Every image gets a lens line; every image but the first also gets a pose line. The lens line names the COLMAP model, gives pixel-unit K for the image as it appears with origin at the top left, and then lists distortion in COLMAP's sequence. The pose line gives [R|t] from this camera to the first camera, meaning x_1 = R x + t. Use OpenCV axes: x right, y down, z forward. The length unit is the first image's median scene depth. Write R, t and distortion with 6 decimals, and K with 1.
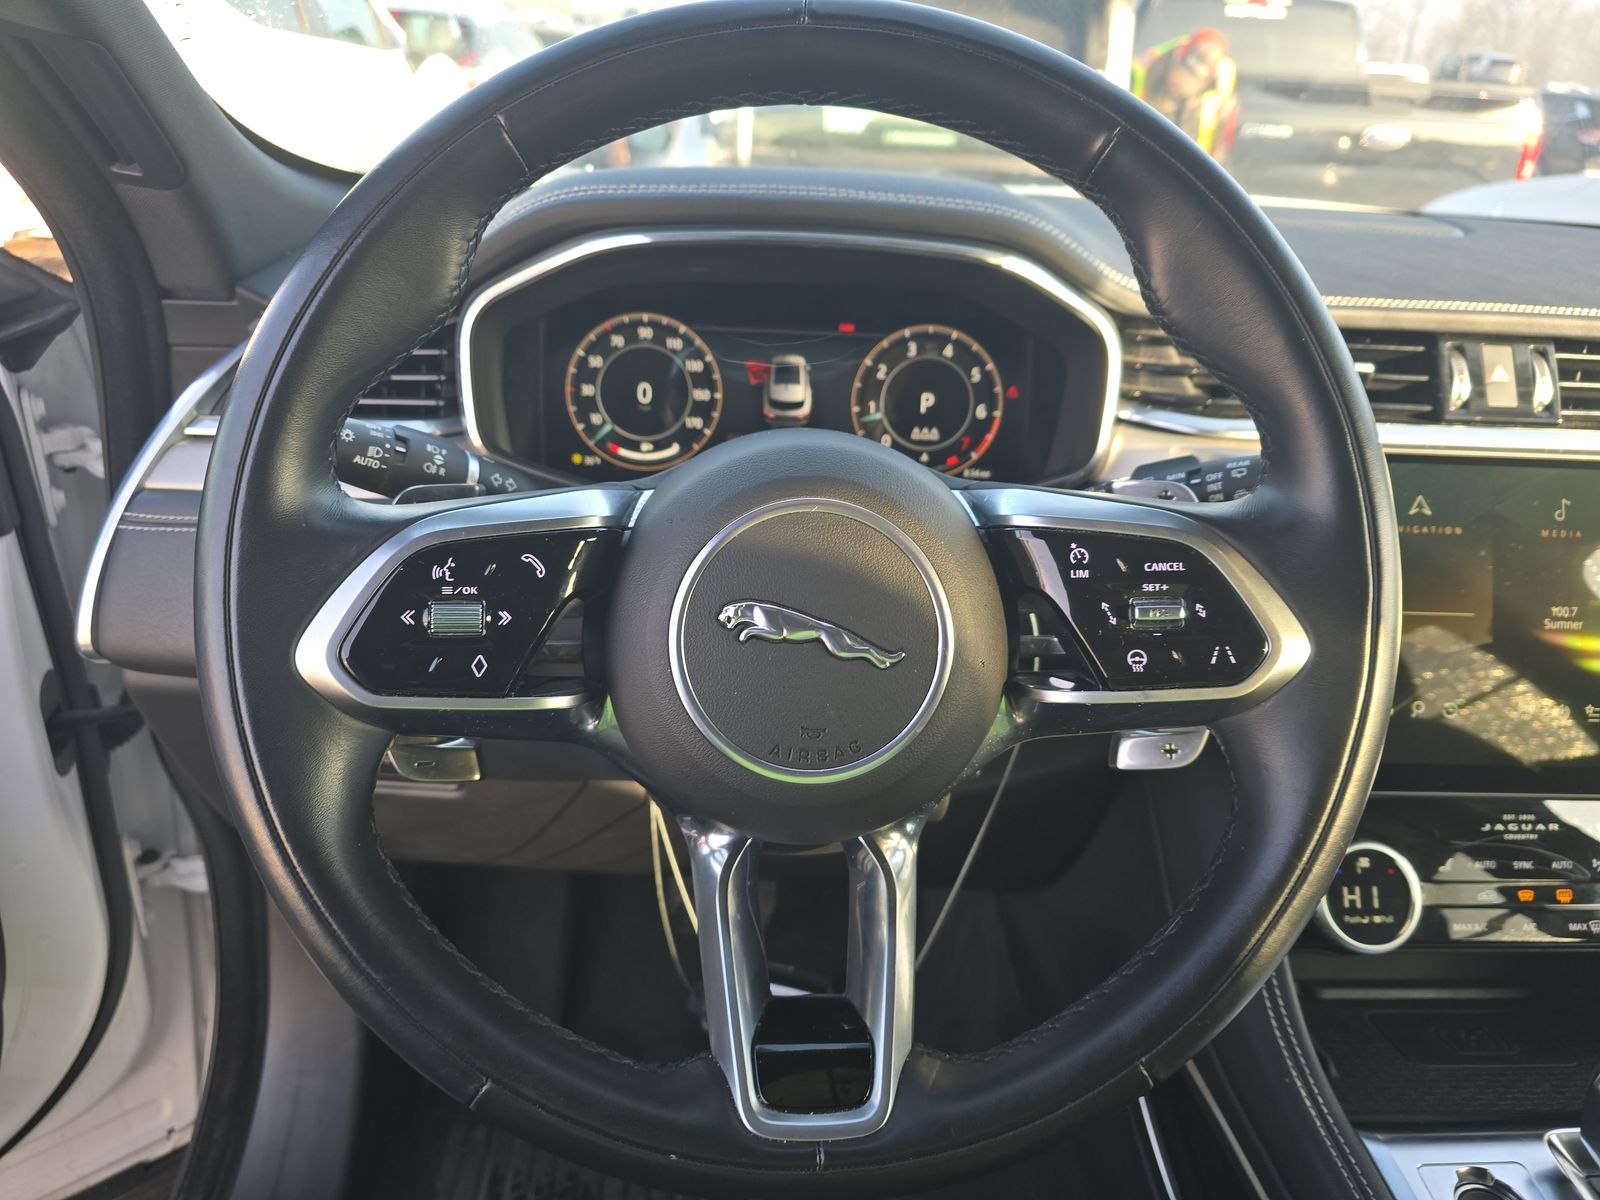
lens RADIAL K [[1084.6, 0, 803.0], [0, 1084.6, 604.9], [0, 0, 1]] dist [0.018195, -0.016935]
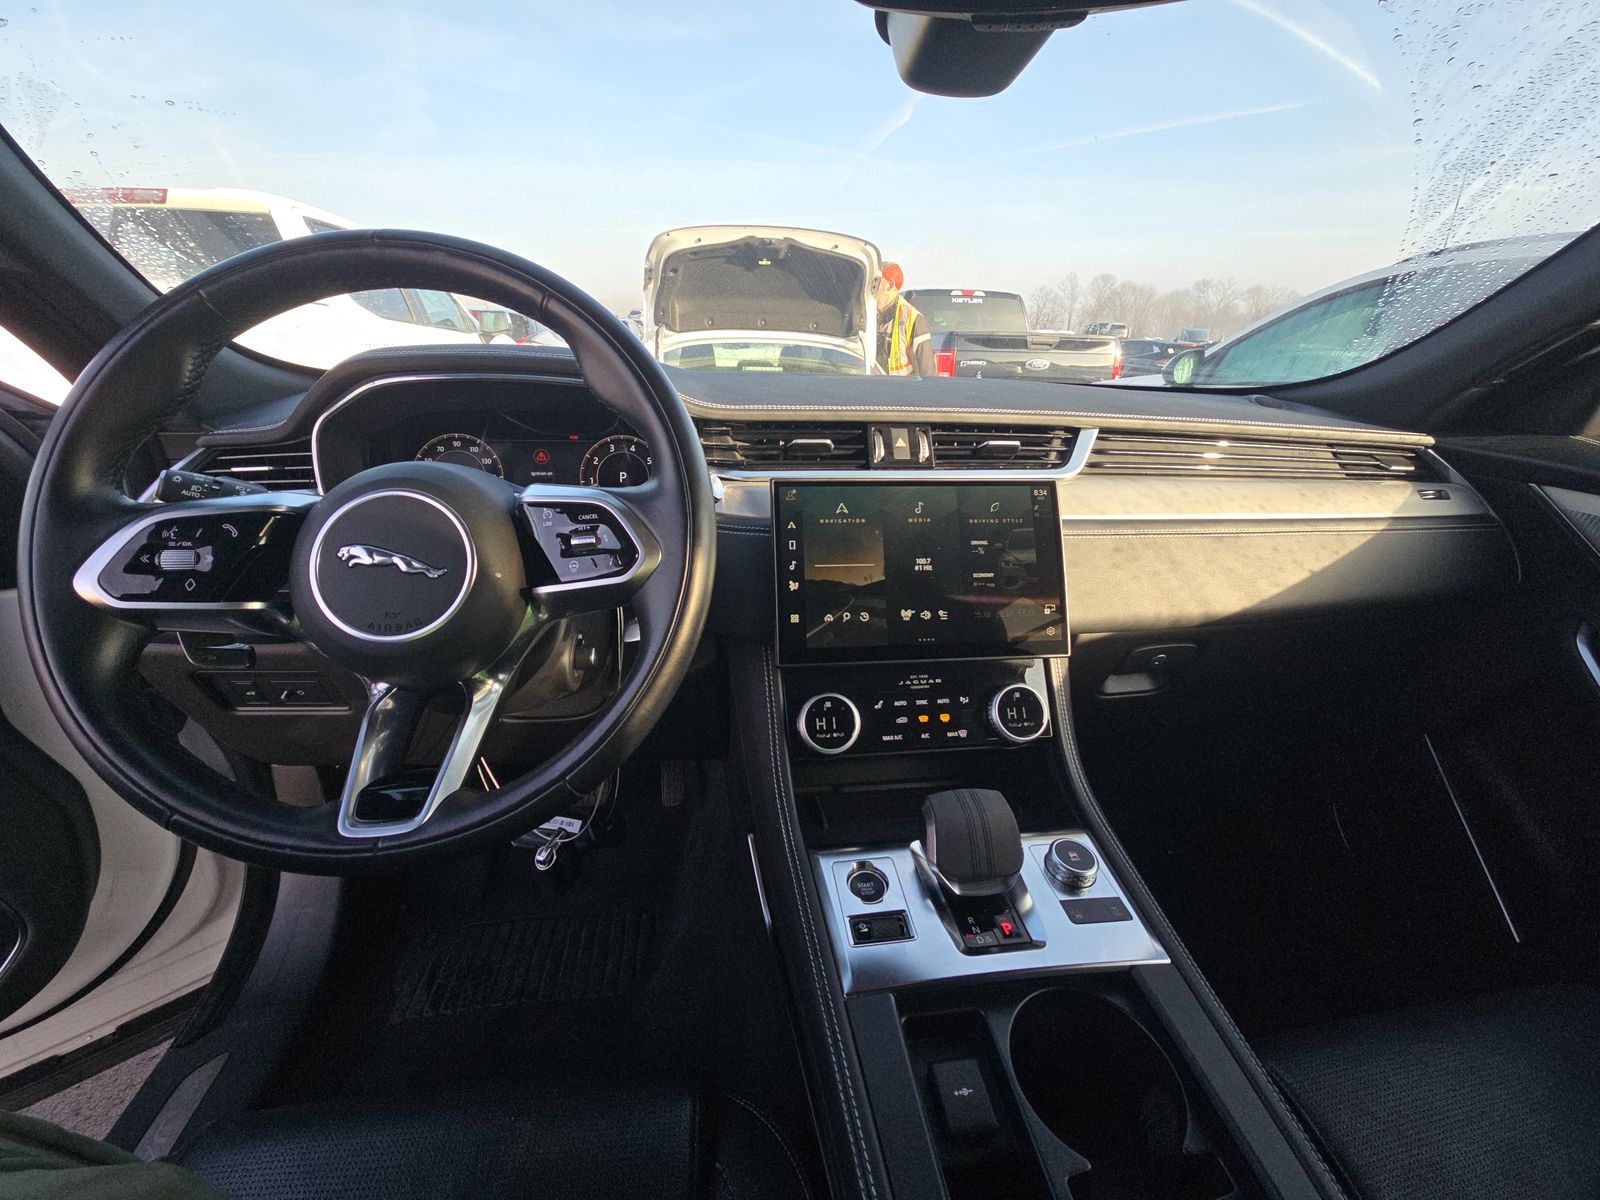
lens RADIAL K [[639.5, 0, 799.0], [0, 639.5, 594.3], [0, 0, 1]] dist [0.008374, 0.000082]
pose [[0.997023, -0.051529, 0.057351, 0.384569], [0.056187, 0.994980, -0.082814, 0.129313], [-0.052796, 0.085790, 0.994913, -0.068005]]
